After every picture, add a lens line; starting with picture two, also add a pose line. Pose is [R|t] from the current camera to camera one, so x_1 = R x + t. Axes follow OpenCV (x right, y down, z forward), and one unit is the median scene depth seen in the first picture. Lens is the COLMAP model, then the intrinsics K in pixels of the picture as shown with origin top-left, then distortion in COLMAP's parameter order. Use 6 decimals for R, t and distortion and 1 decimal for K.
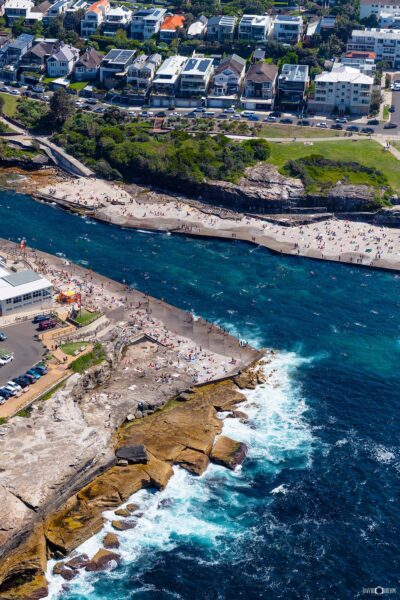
lens RADIAL K [[1207.6, 0, 200.0], [0, 1207.6, 300.0], [0, 0, 1]] dist [-0.000461, 0.041705]
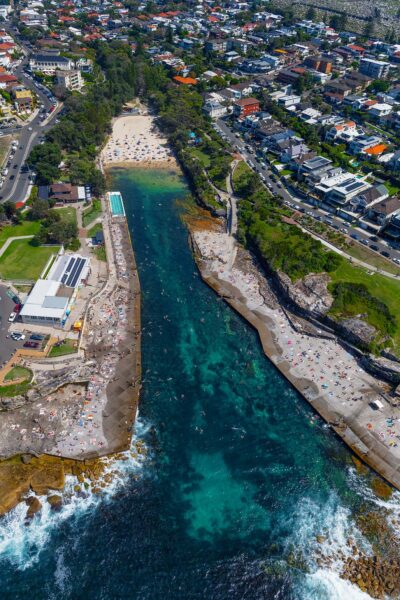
lens RADIAL K [[433.6, 0, 200.0], [0, 433.6, 300.0], [0, 0, 1]] dist [0.000772, 0.000330]
pose [[0.765970, 0.446408, -0.462612, 0.187699], [-0.334616, 0.891282, 0.306022, -0.192936], [0.548928, -0.079606, 0.832070, 0.505360]]
